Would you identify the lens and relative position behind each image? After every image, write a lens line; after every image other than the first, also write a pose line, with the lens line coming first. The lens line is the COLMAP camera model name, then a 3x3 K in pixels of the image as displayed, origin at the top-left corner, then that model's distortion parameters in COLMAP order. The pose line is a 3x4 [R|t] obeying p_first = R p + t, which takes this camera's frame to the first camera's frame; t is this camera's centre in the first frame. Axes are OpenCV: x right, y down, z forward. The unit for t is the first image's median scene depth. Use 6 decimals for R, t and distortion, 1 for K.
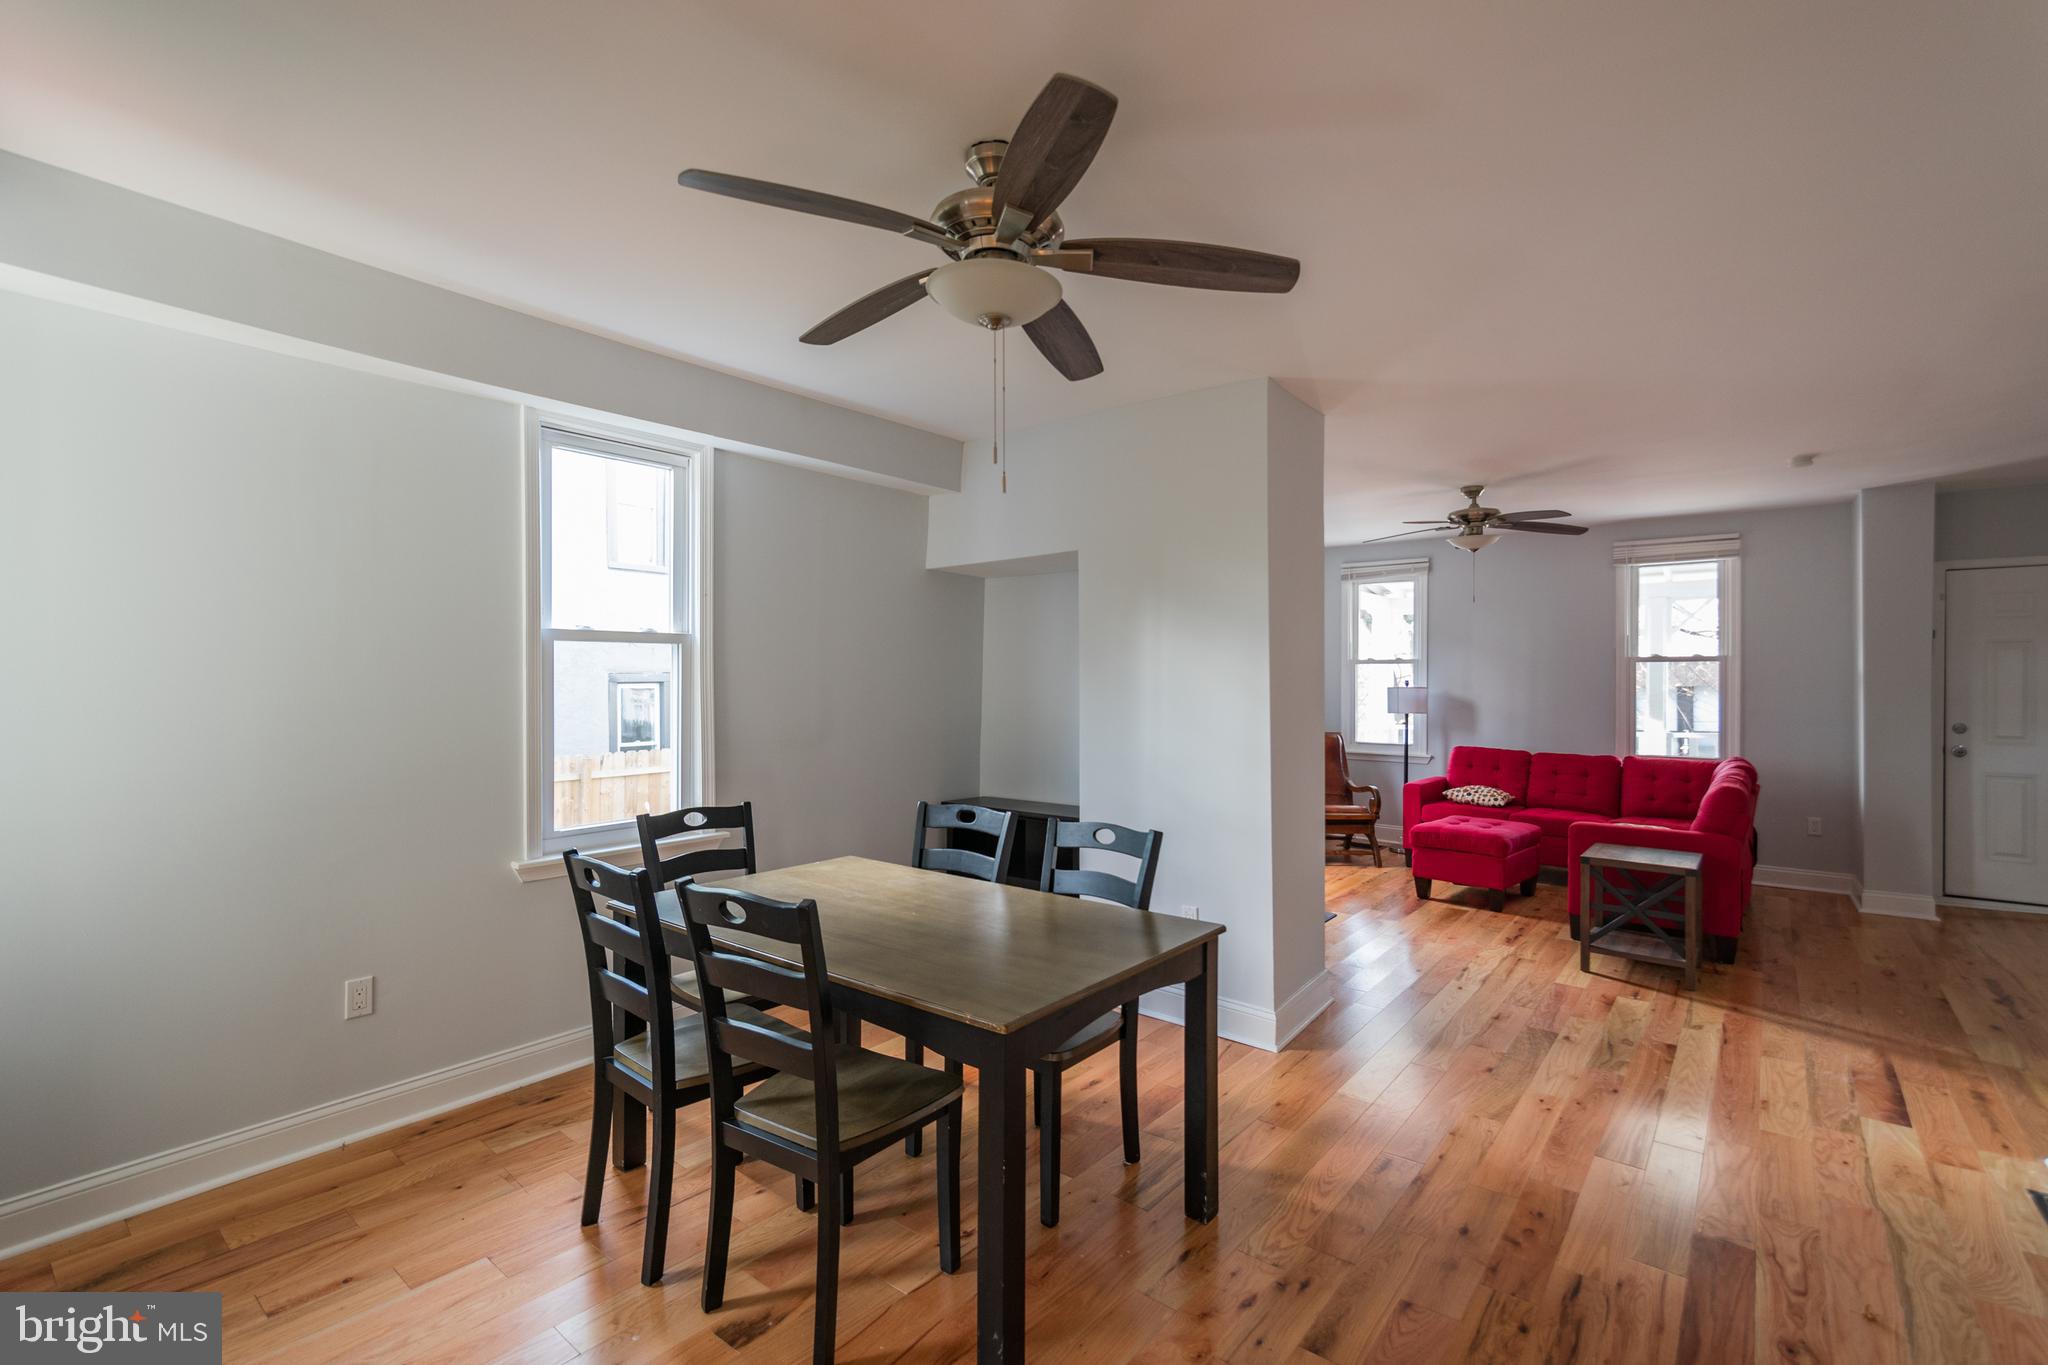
lens RADIAL K [[904.8, 0, 1039.1], [0, 904.8, 692.5], [0, 0, 1]] dist [-0.006681, -0.000235]
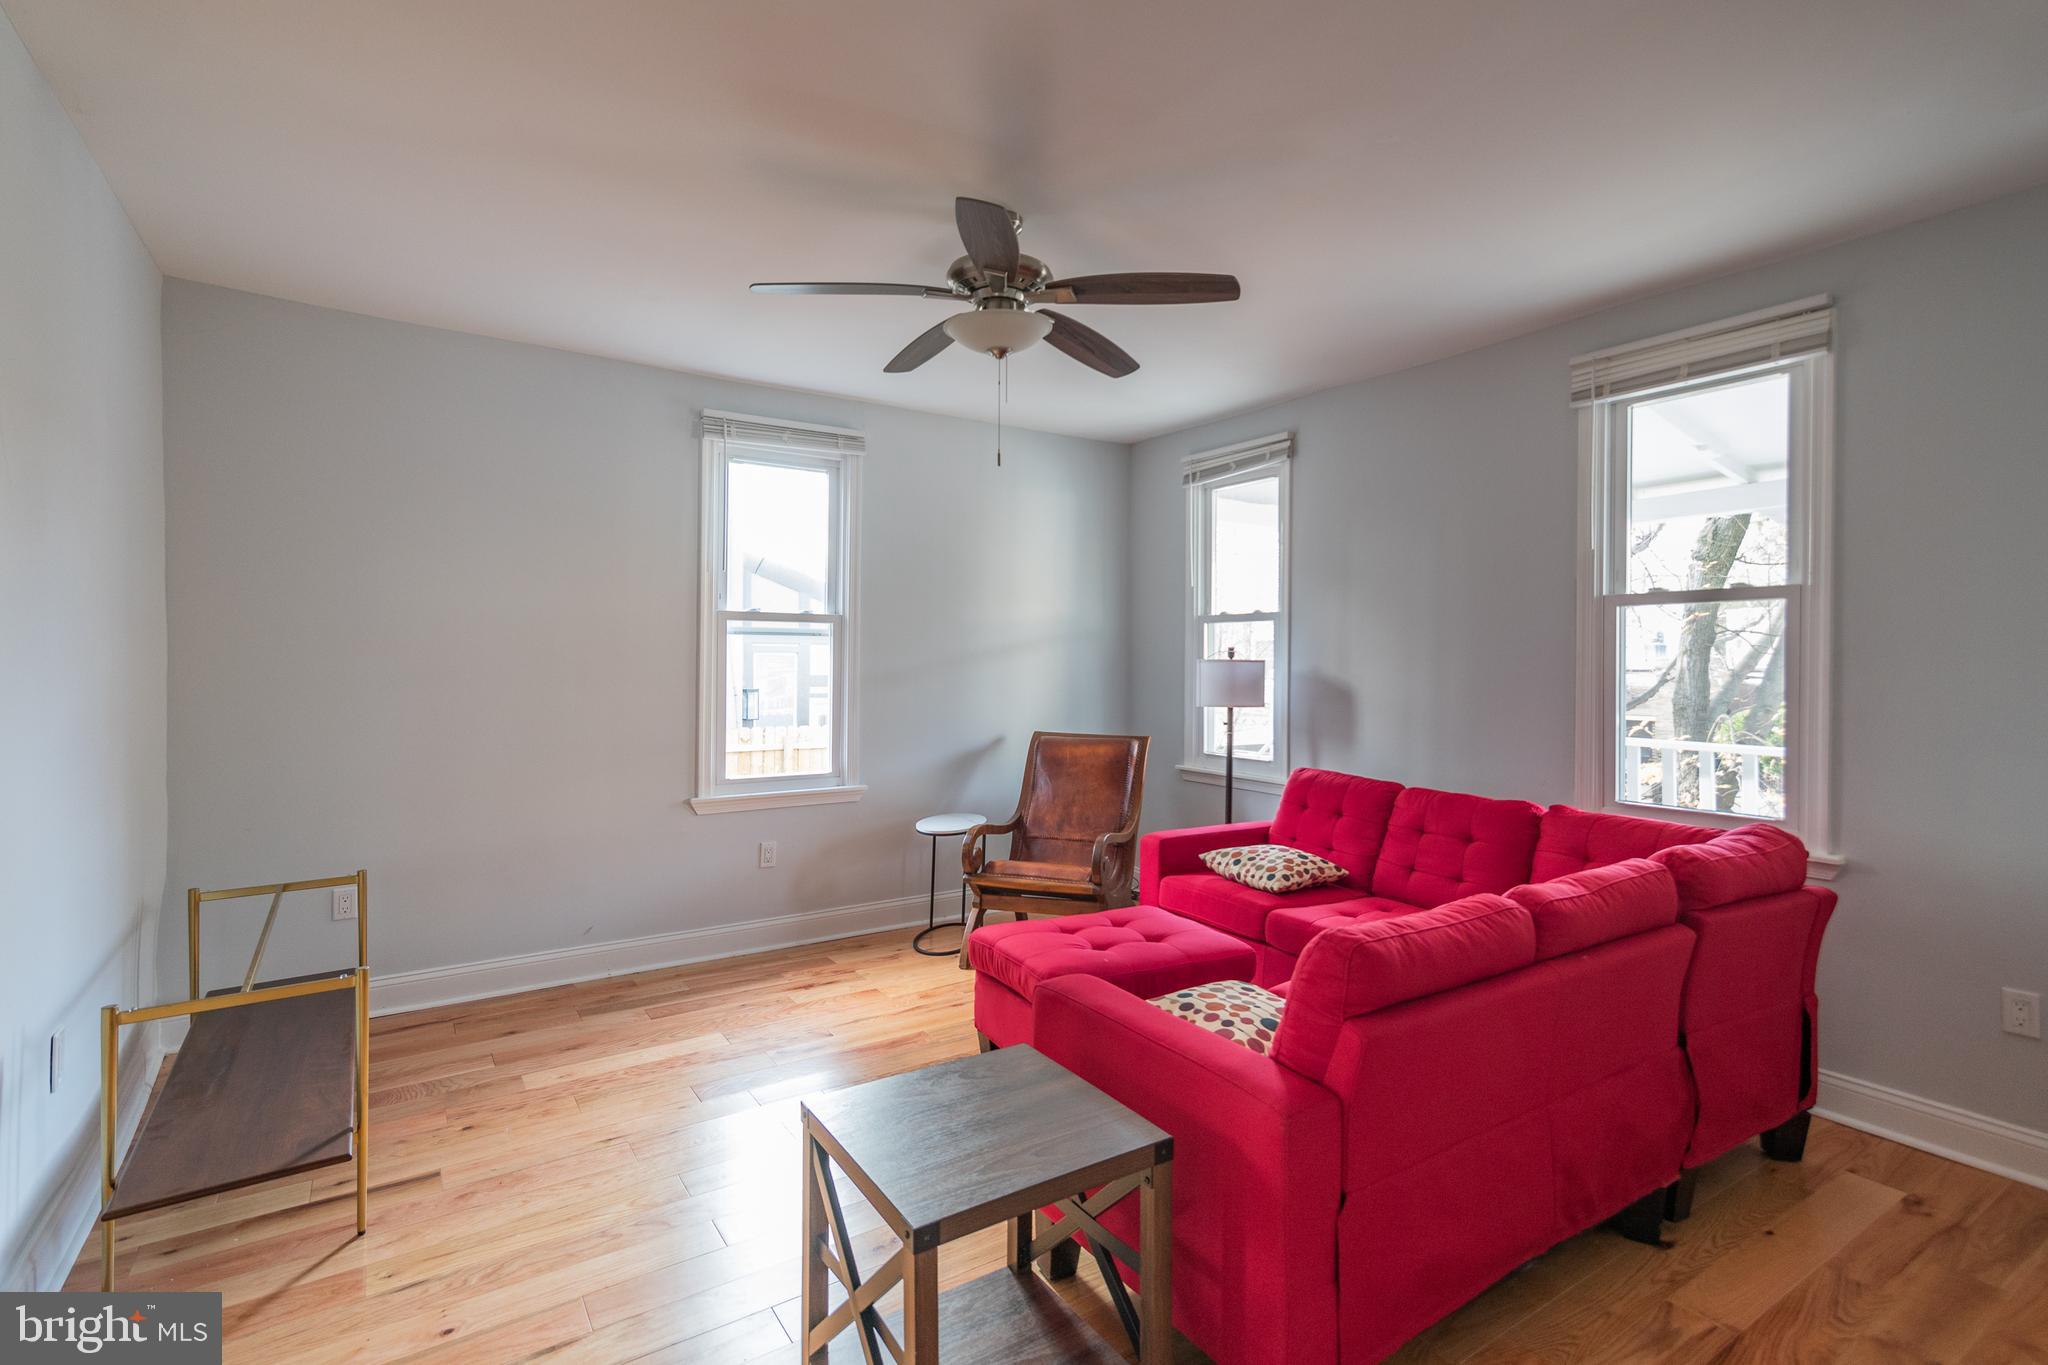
lens RADIAL K [[904.8, 0, 1051.7], [0, 904.8, 670.3], [0, 0, 1]] dist [-0.006681, -0.000235]
pose [[0.956929, 0.006827, -0.290242, 0.517672], [-0.004612, 0.999955, 0.008318, -0.002100], [0.290286, -0.006621, 0.956917, 0.464088]]
